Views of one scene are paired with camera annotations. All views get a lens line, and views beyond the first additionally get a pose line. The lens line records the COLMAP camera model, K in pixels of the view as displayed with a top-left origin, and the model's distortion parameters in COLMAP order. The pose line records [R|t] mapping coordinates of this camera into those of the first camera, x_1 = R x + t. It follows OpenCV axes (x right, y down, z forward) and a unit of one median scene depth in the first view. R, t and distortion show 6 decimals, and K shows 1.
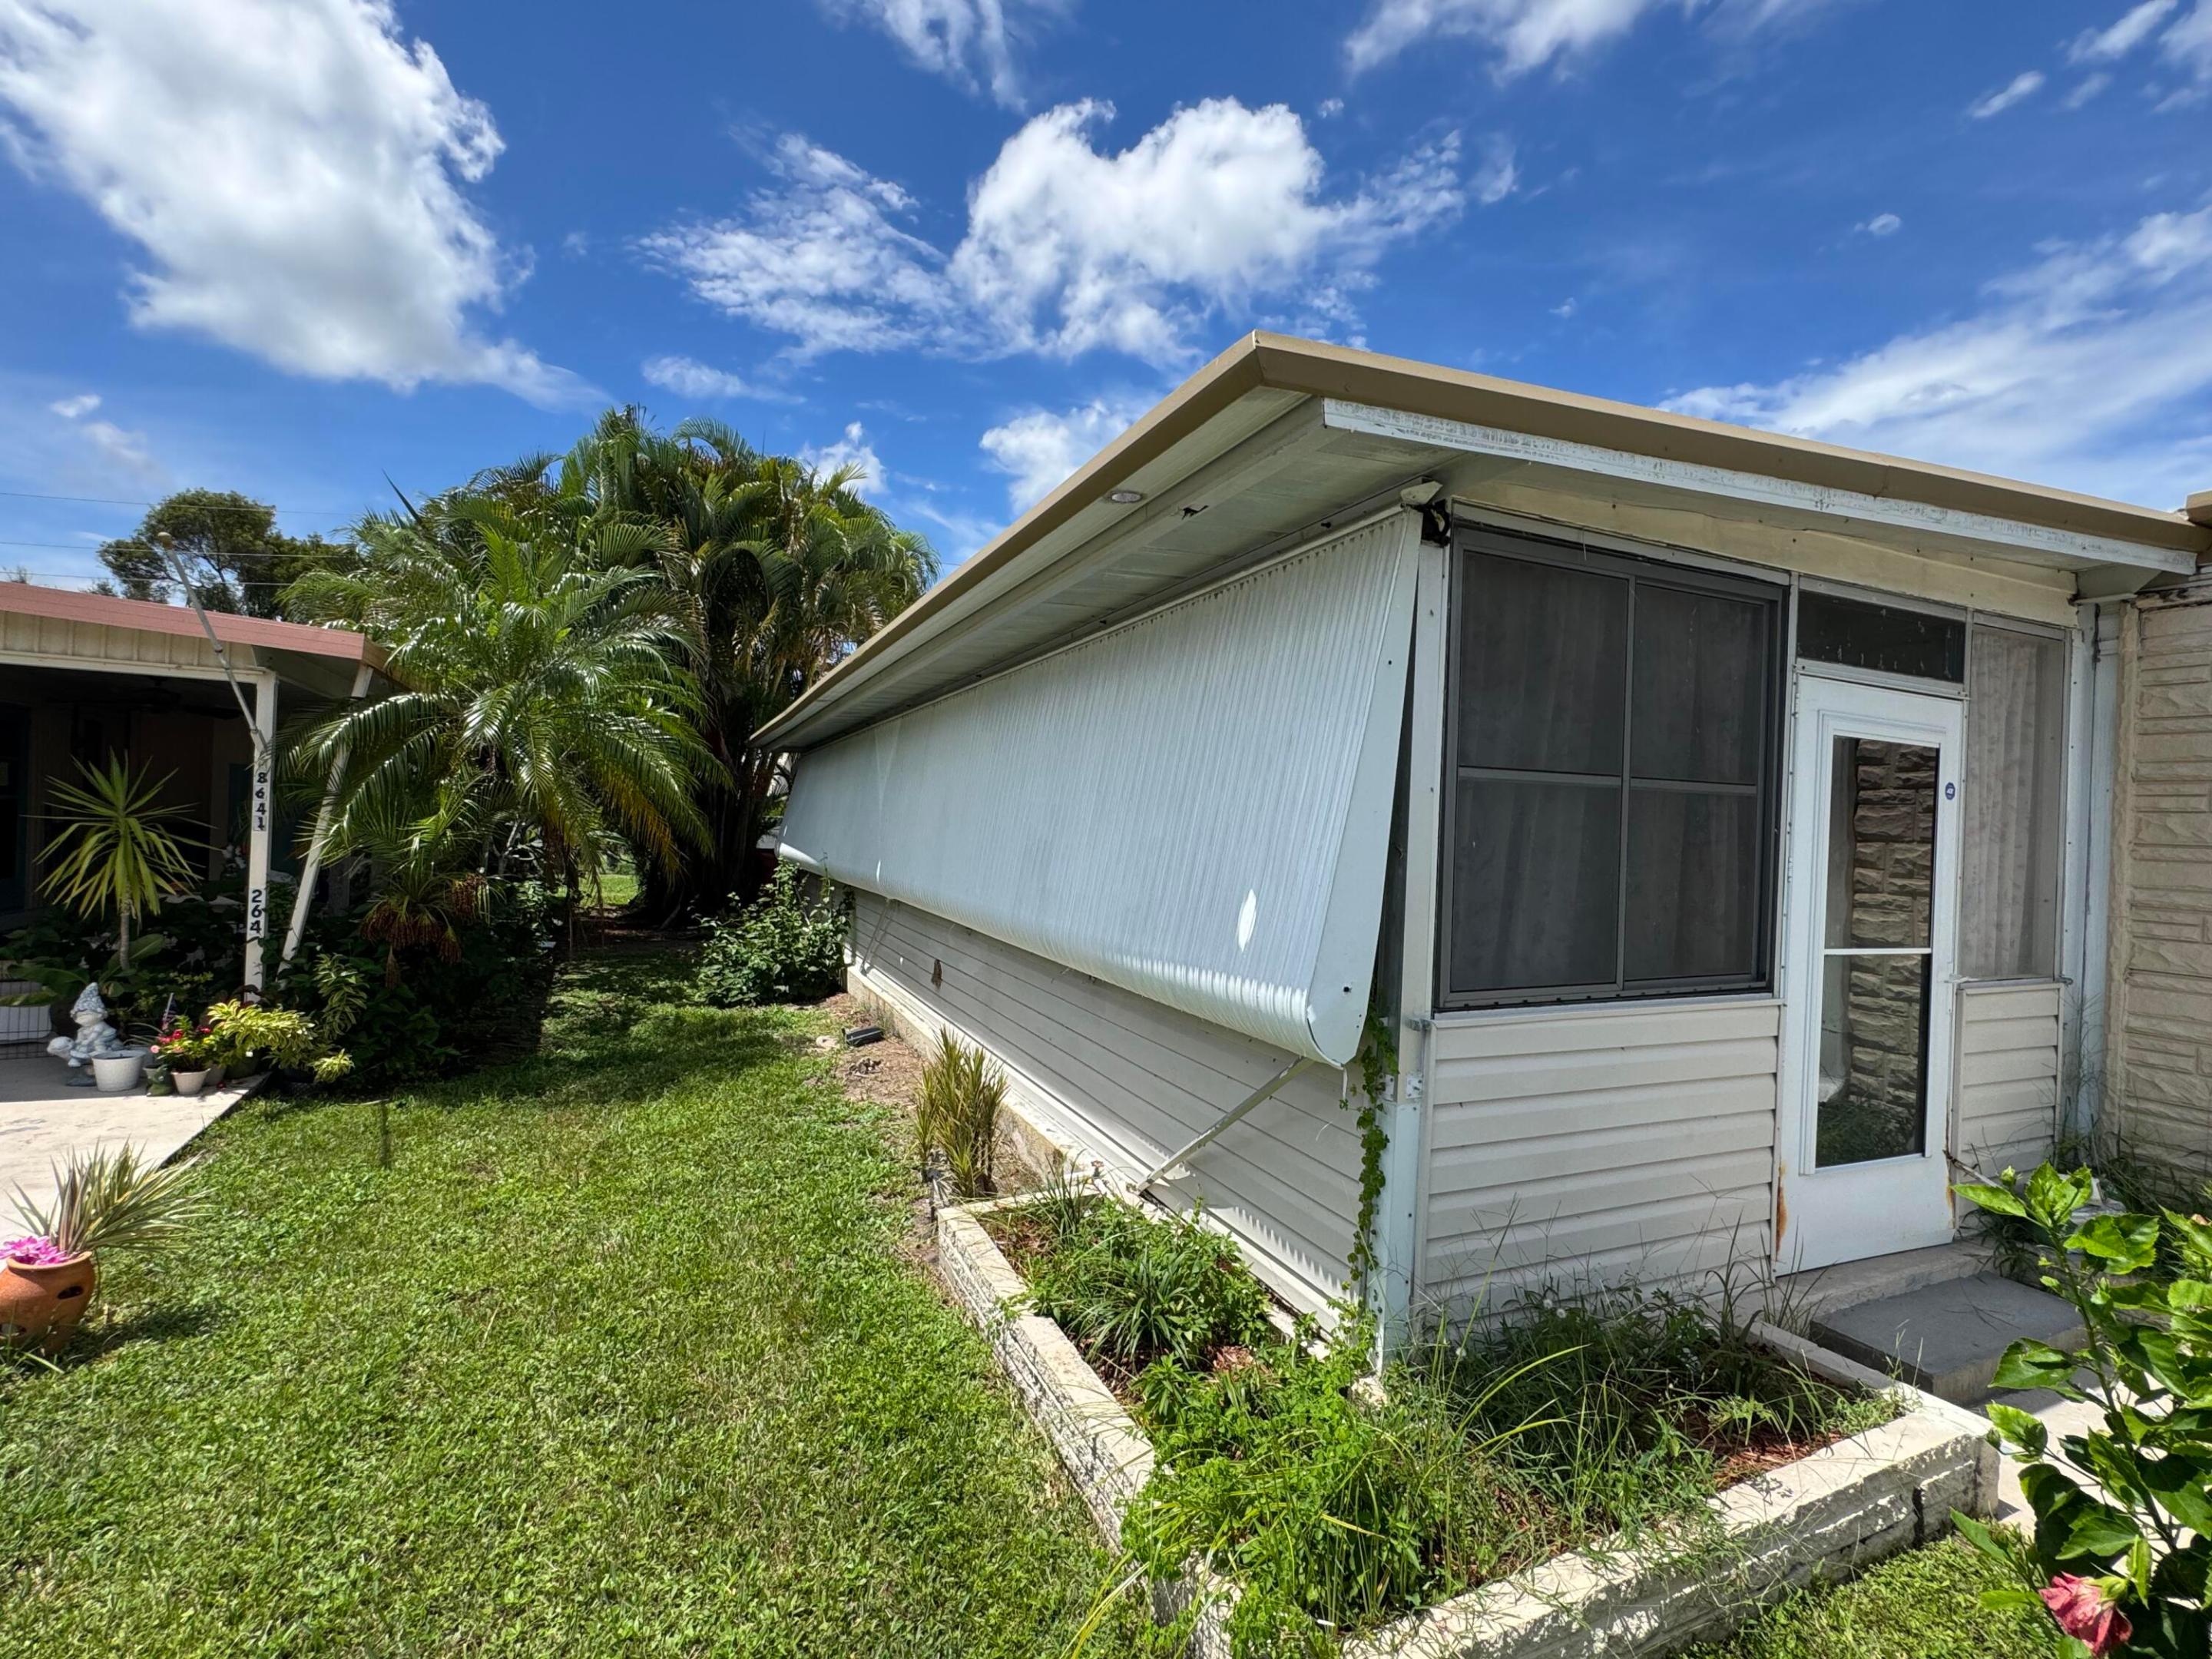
lens RADIAL K [[1018.7, 0, 1113.8], [0, 1018.7, 836.3], [0, 0, 1]] dist [-0.009149, 0.000088]
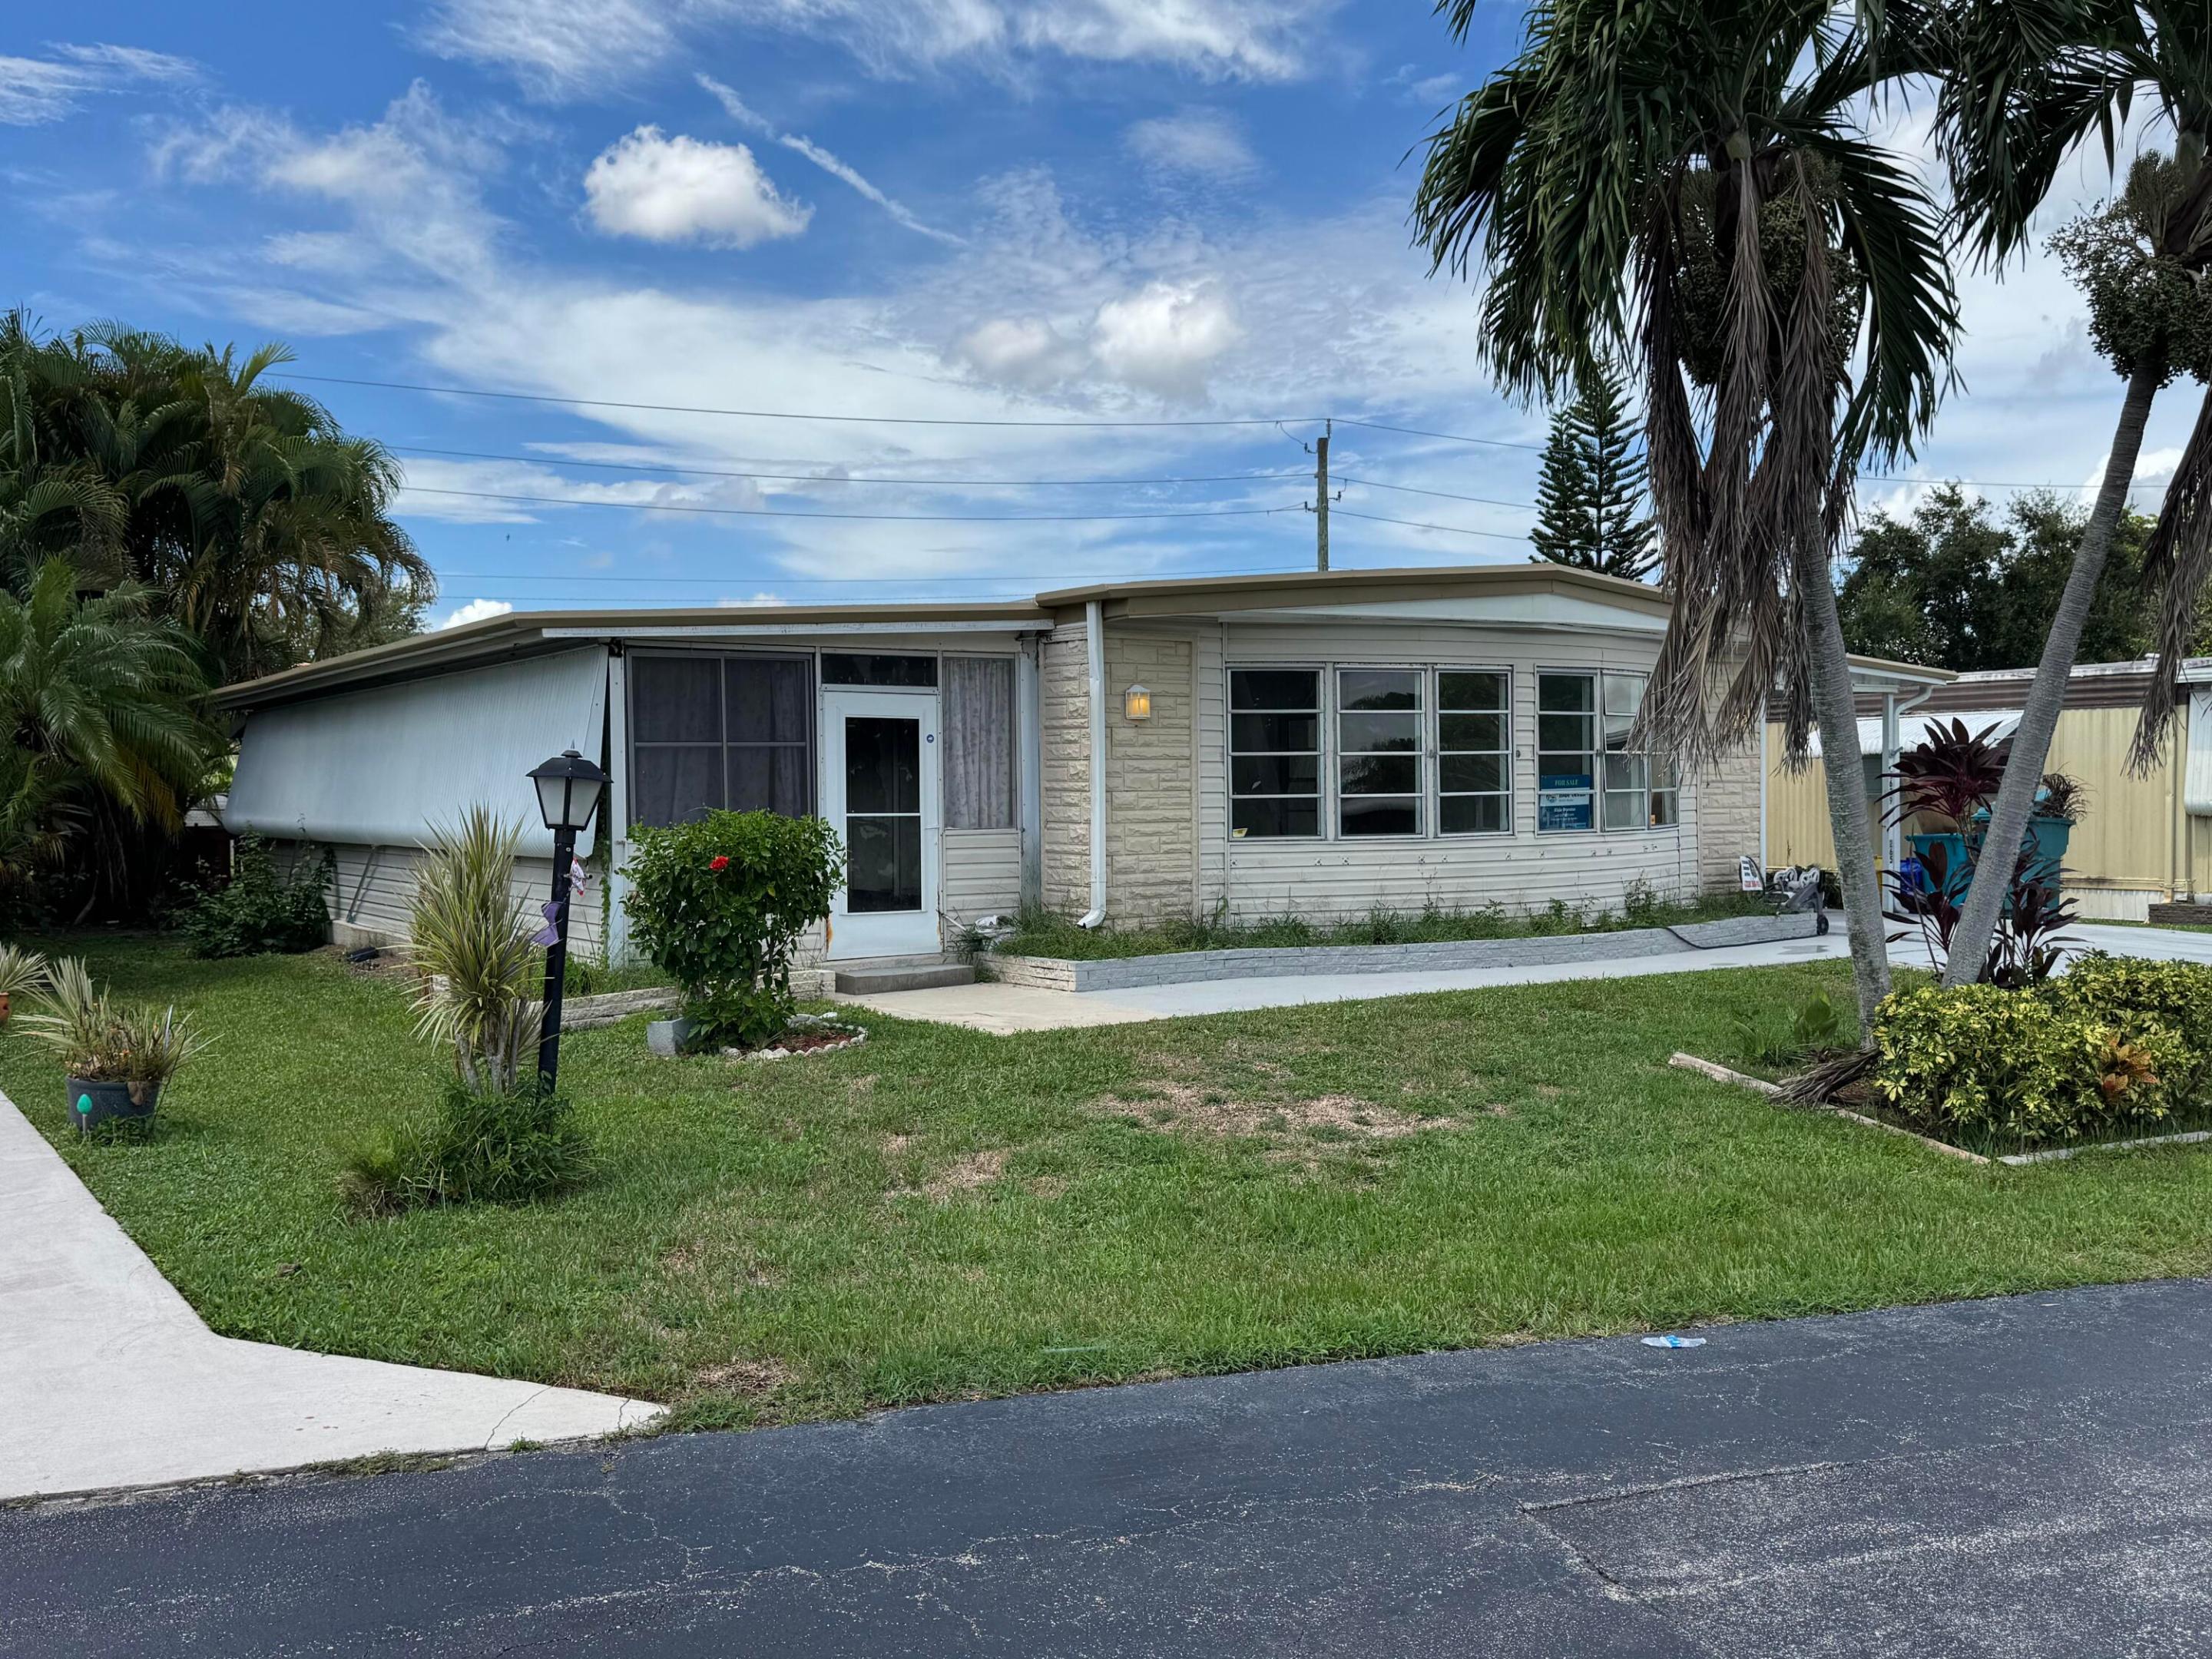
lens RADIAL K [[1902.2, 0, 1094.5], [0, 1902.2, 817.2], [0, 0, 1]] dist [0.036282, -0.025545]
pose [[0.983775, -0.044729, 0.173739, 0.465092], [0.043299, 0.998990, 0.012013, 0.084879], [-0.174100, -0.004295, 0.984719, -2.893250]]
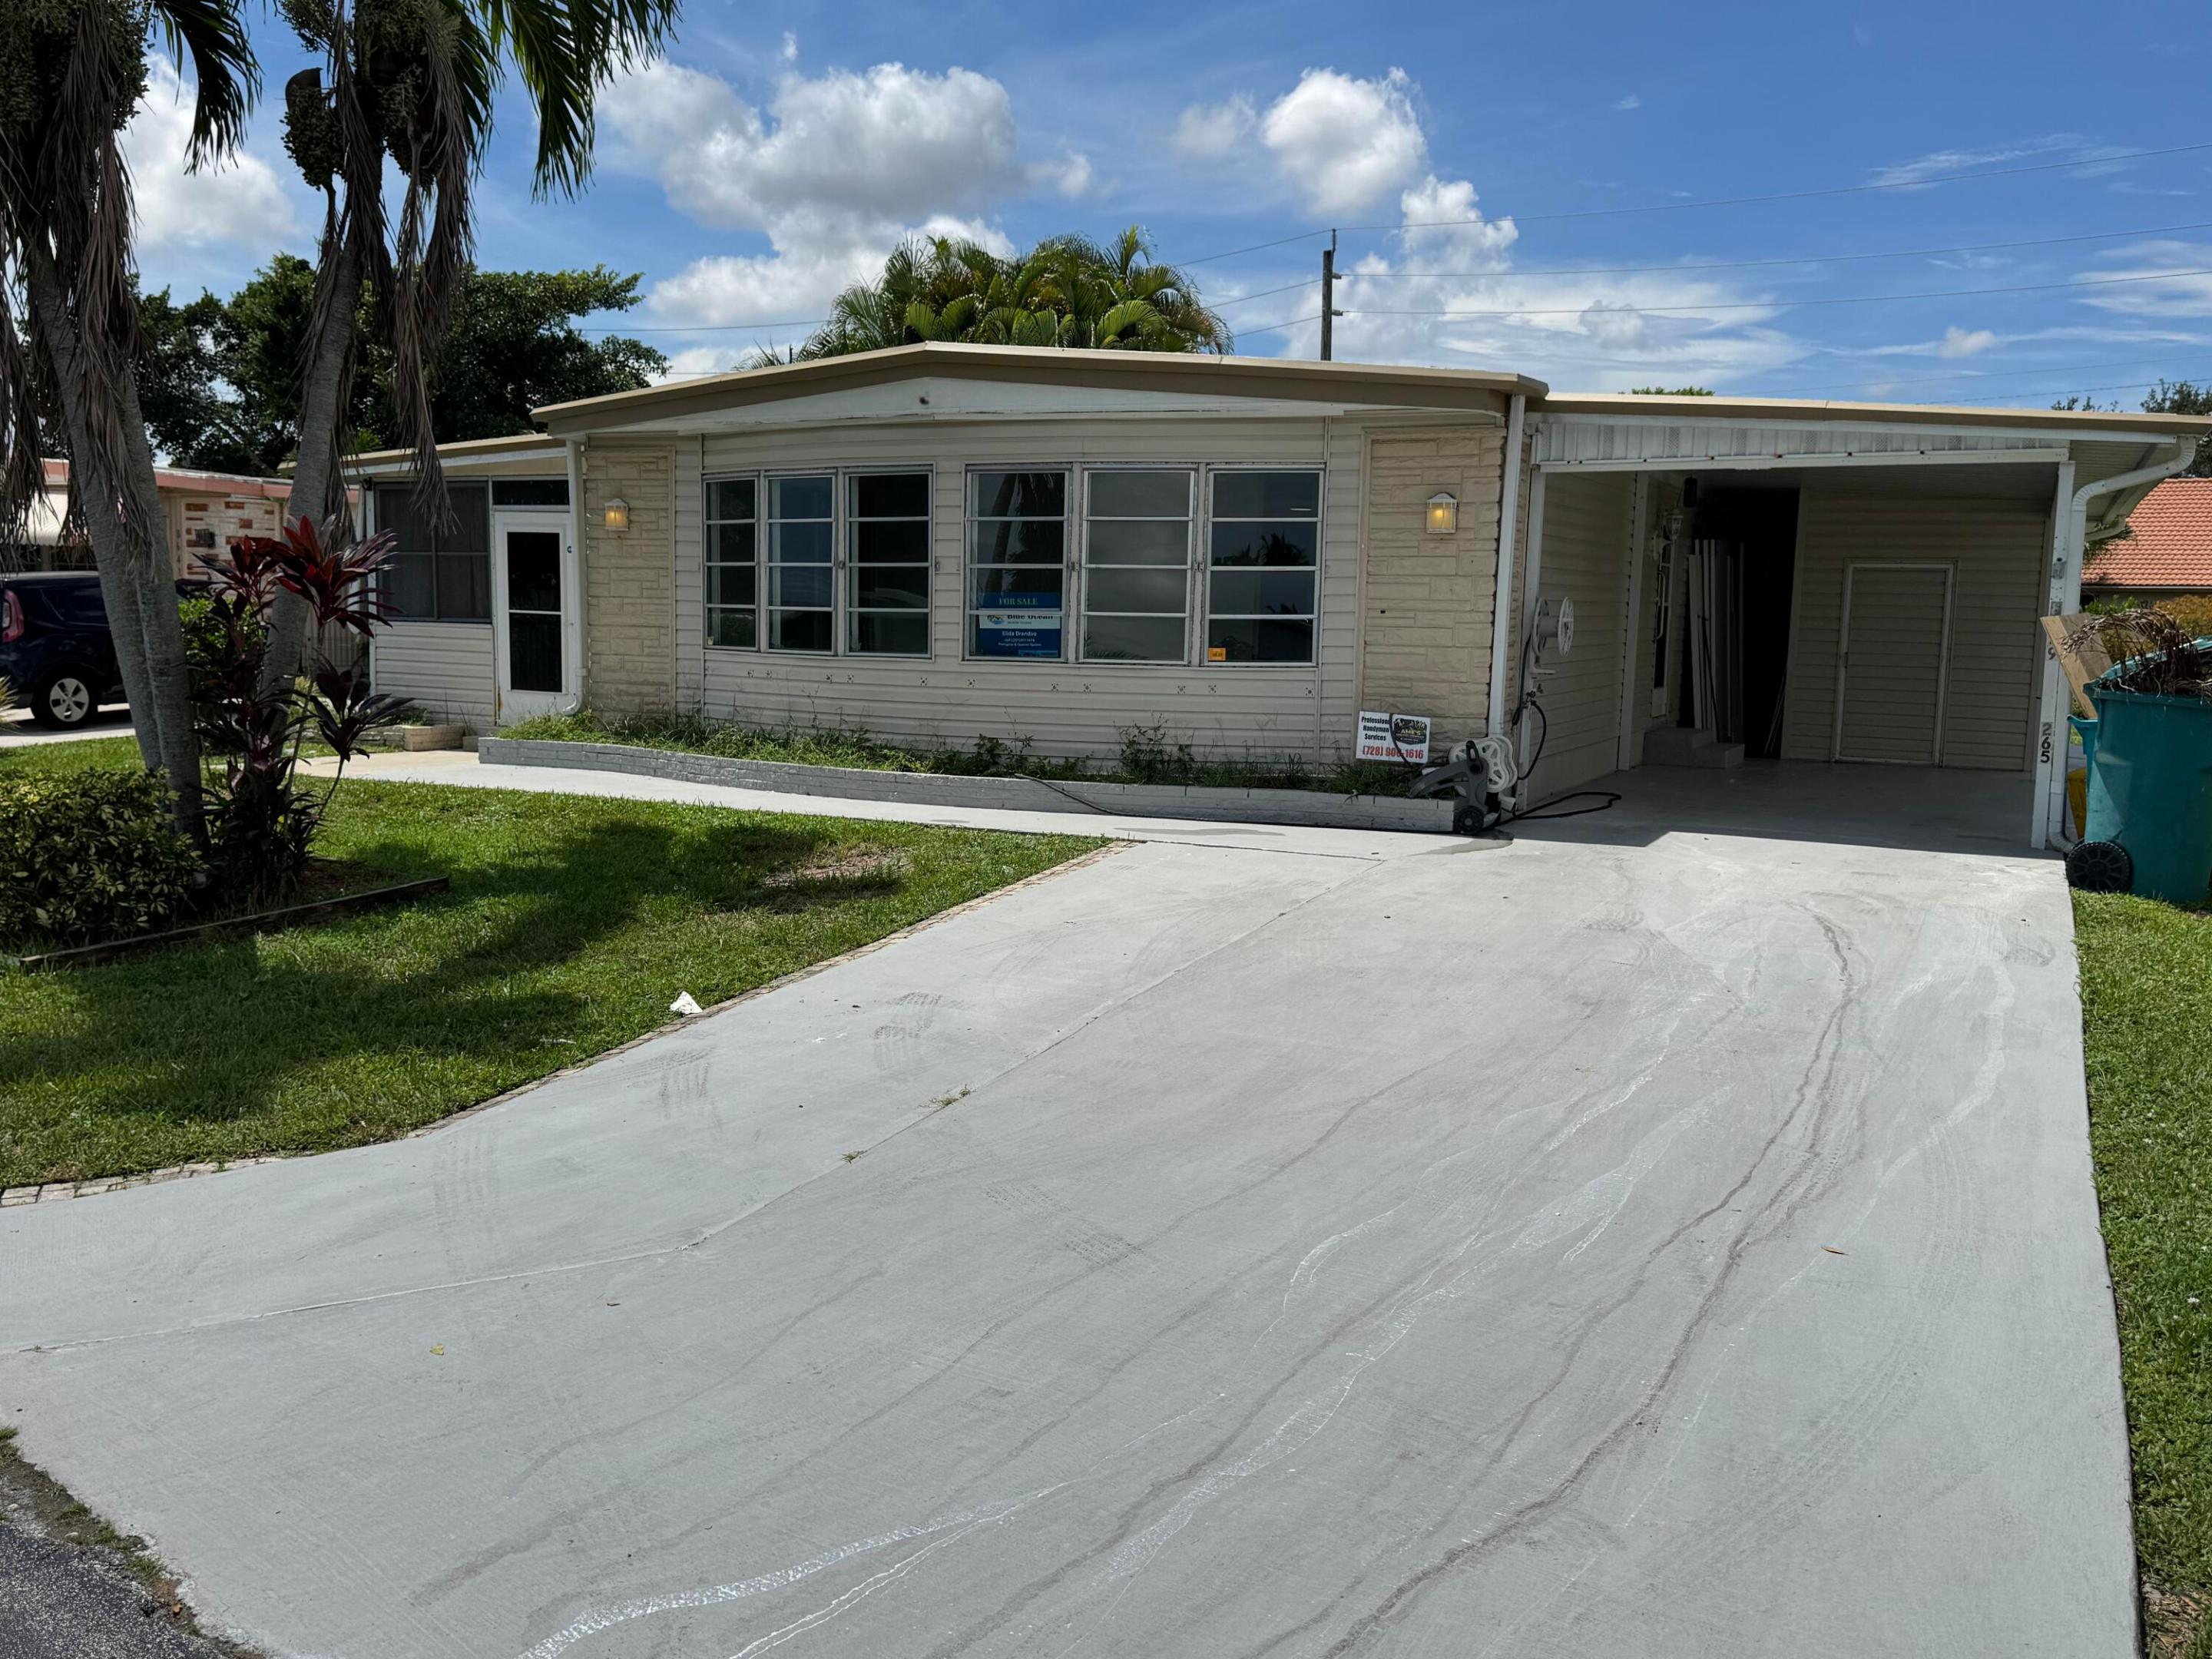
lens RADIAL K [[1902.2, 0, 1101.5], [0, 1902.2, 836.4], [0, 0, 1]] dist [0.036282, -0.025545]
pose [[0.636538, 0.074438, -0.767645, 5.279733], [-0.002220, 0.995504, 0.094692, 0.209513], [0.771242, -0.058571, 0.633841, -1.007172]]
